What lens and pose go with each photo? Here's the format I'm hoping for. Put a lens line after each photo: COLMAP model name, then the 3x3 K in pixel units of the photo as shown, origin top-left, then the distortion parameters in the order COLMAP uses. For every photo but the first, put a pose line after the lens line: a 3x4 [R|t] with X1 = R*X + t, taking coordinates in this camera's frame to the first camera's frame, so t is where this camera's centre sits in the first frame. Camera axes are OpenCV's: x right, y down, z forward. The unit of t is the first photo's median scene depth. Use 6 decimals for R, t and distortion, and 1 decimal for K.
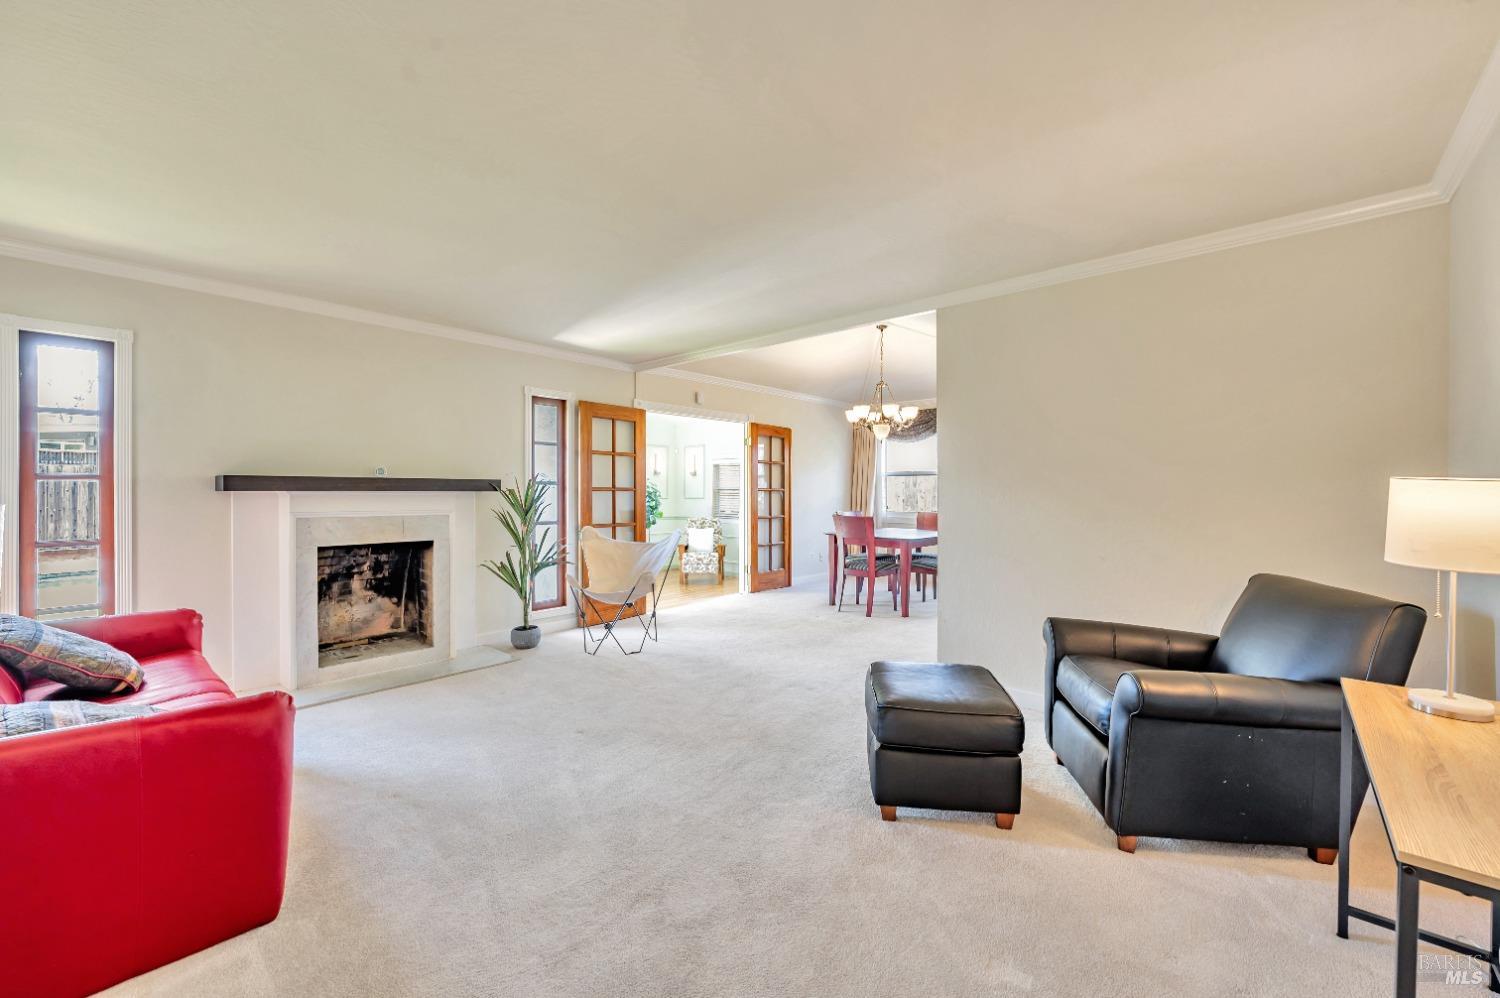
lens RADIAL K [[591.4, 0, 750.0], [0, 591.4, 499.0], [0, 0, 1]] dist [0.001671, 0.000246]
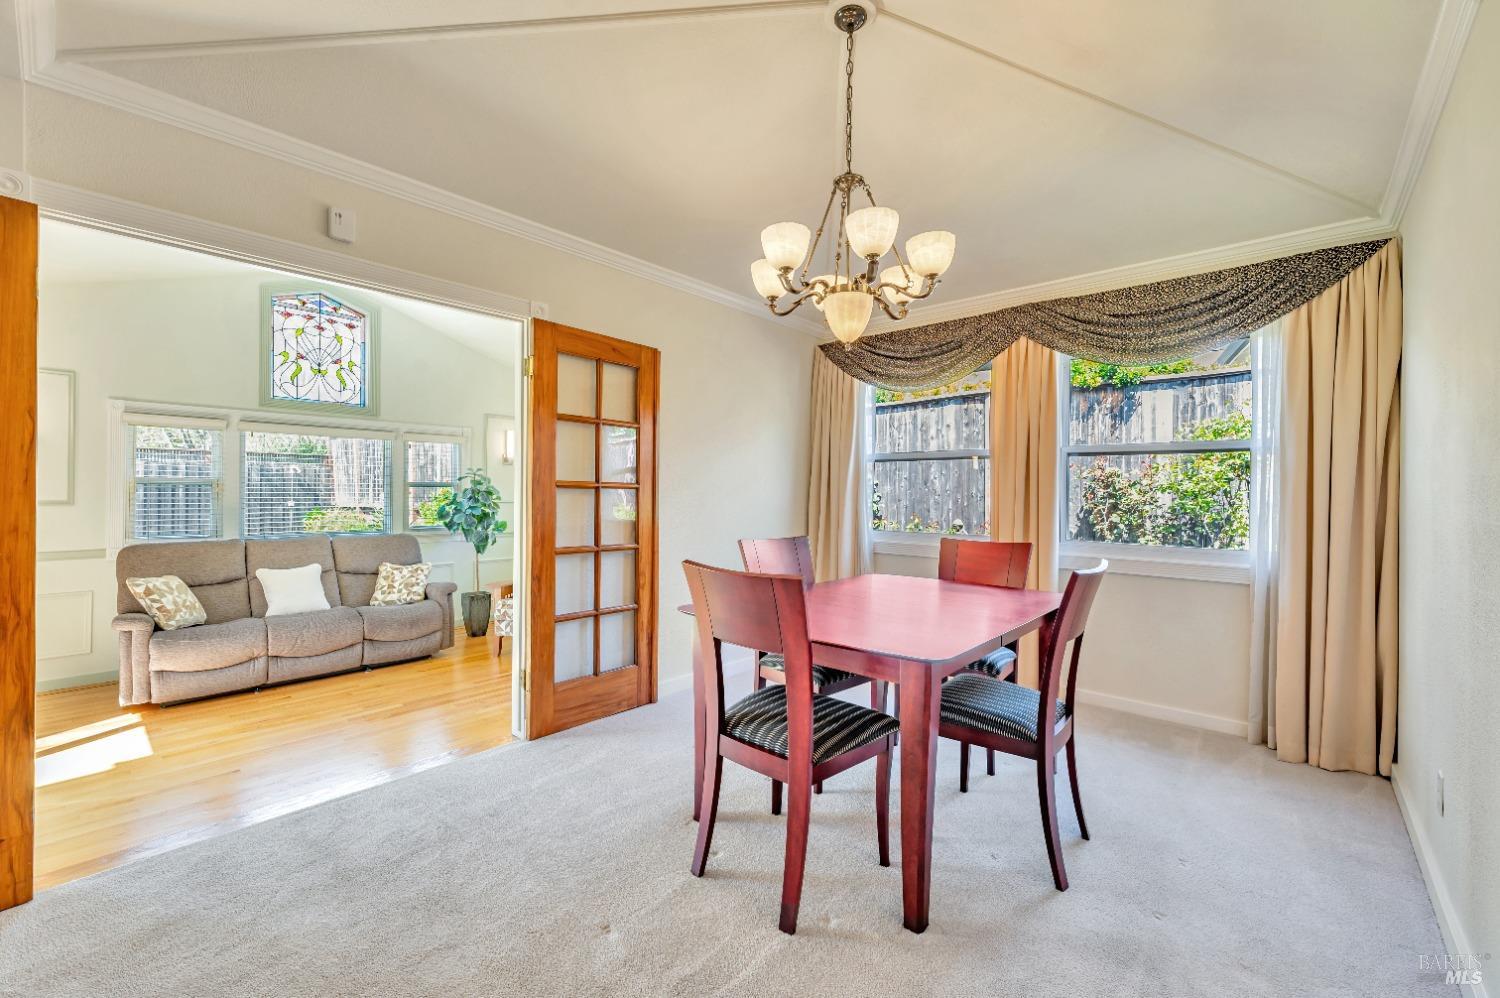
lens RADIAL K [[610.2, 0, 750.0], [0, 610.2, 499.0], [0, 0, 1]] dist [-0.000483, -0.000035]
pose [[0.999998, -0.001192, 0.001829, 0.144215], [0.001201, 0.999985, -0.005271, -0.002100], [-0.001823, 0.005273, 0.999984, 0.560913]]
